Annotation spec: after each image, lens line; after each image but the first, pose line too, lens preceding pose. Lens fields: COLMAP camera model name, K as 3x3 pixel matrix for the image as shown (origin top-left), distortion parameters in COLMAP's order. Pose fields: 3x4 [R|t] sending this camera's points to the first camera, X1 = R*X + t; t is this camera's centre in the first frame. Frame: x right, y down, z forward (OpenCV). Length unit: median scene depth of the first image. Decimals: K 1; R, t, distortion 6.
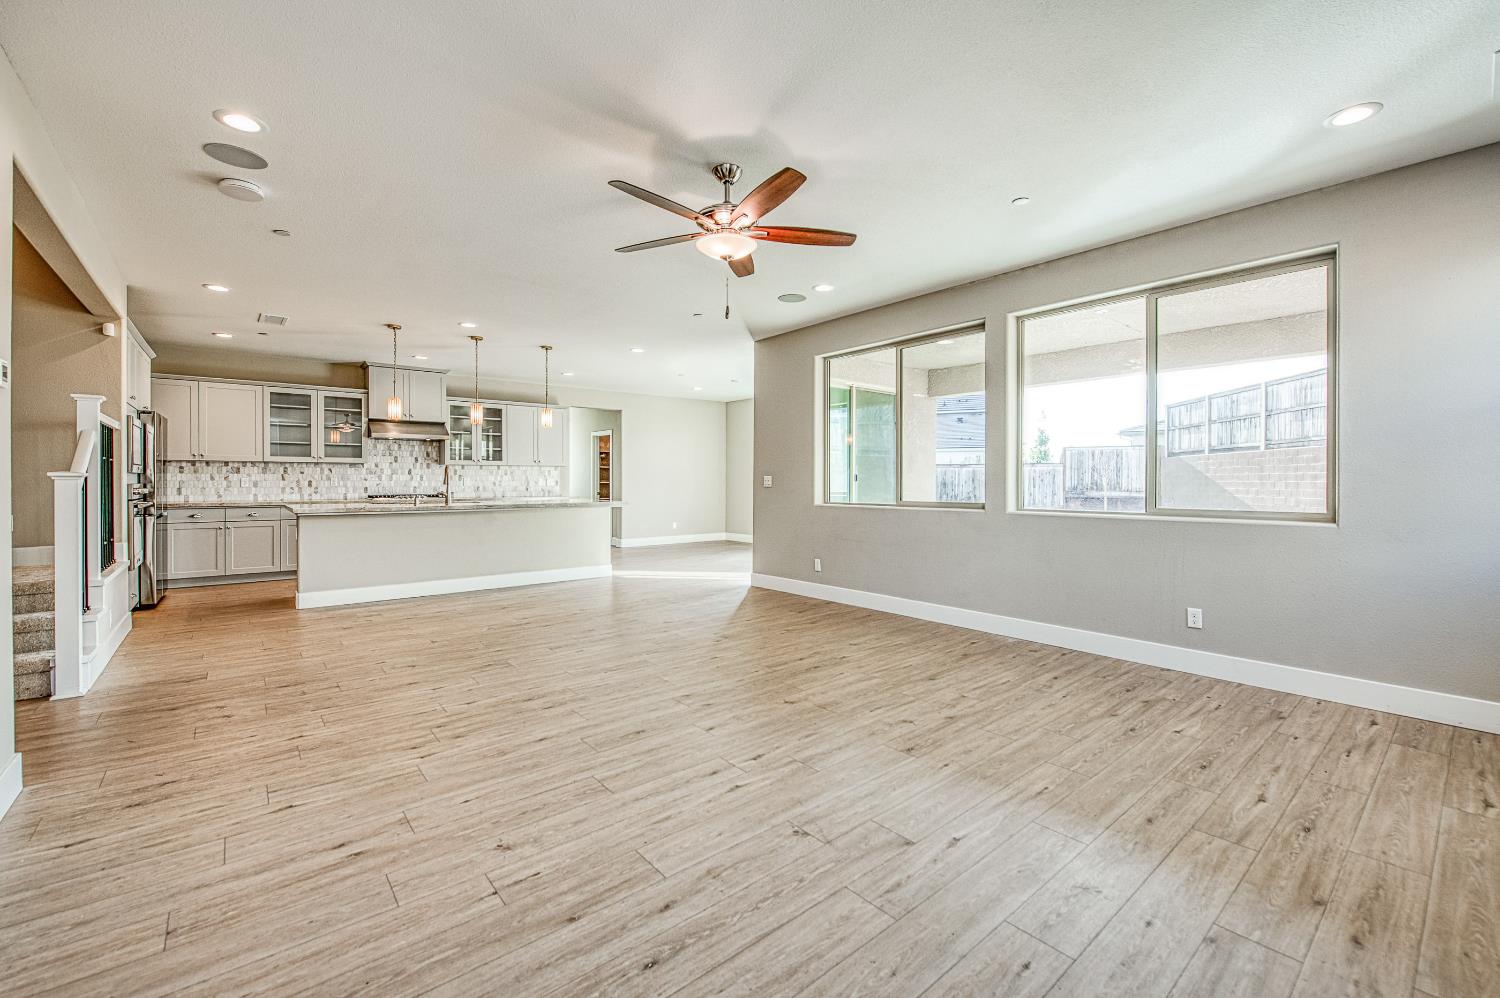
lens RADIAL K [[606.8, 0, 751.3], [0, 606.8, 511.2], [0, 0, 1]] dist [0.009075, -0.000470]
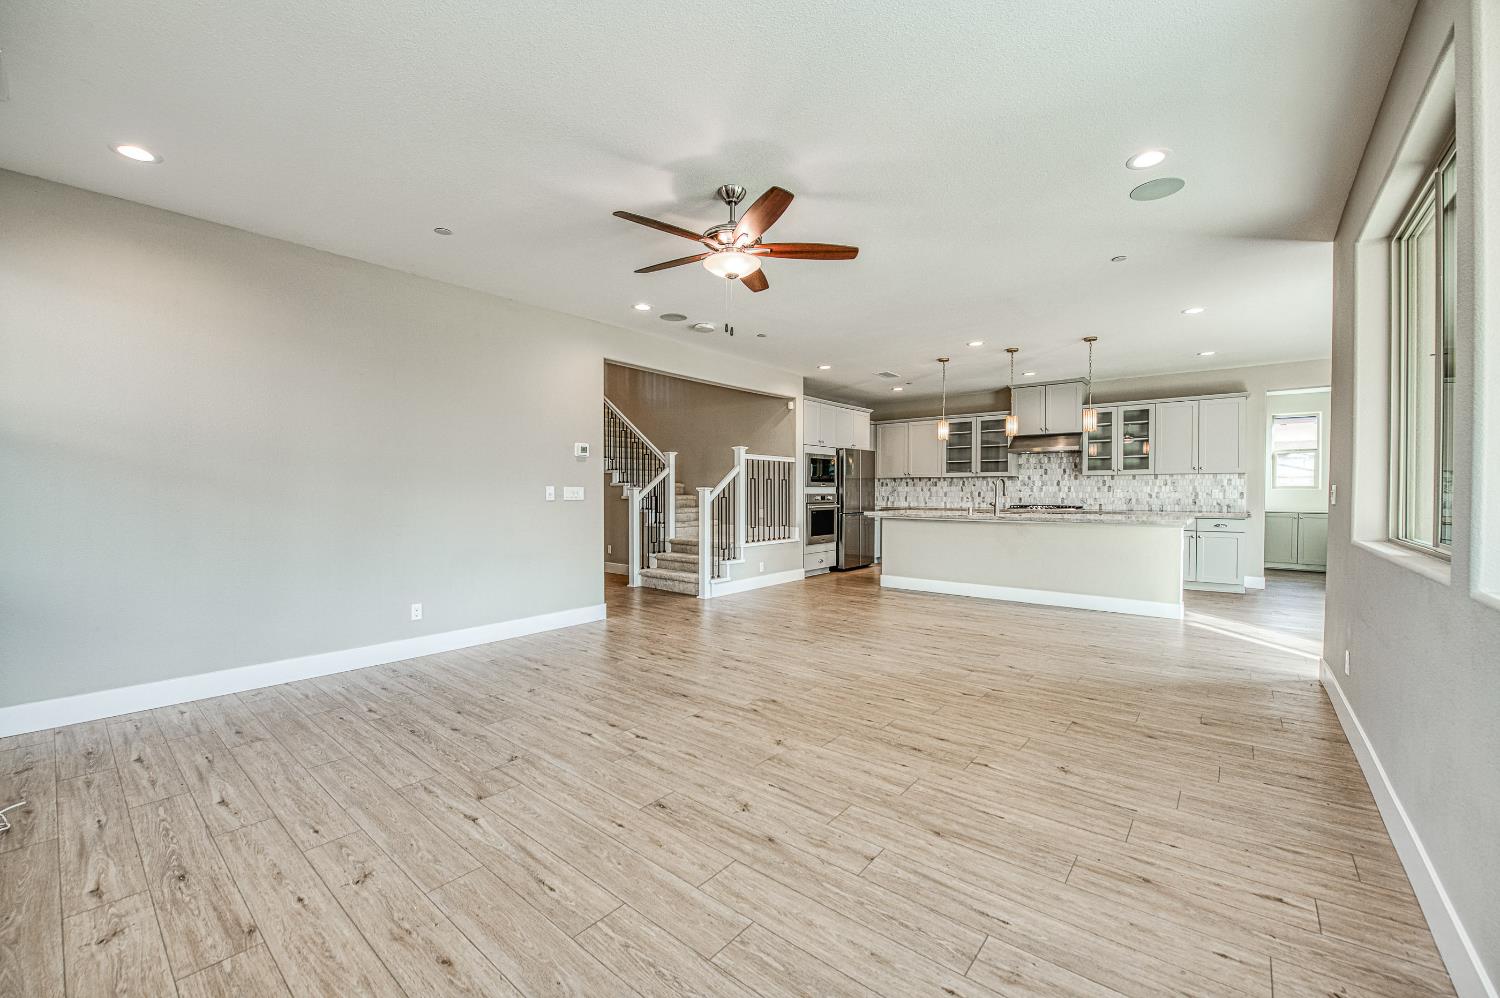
lens RADIAL K [[606.8, 0, 751.3], [0, 606.8, 511.2], [0, 0, 1]] dist [0.009075, -0.000470]
pose [[0.185865, 0.033771, -0.981995, 0.926223], [-0.048410, 0.998510, 0.025176, -0.047208], [0.981382, 0.042859, 0.187223, 0.776104]]
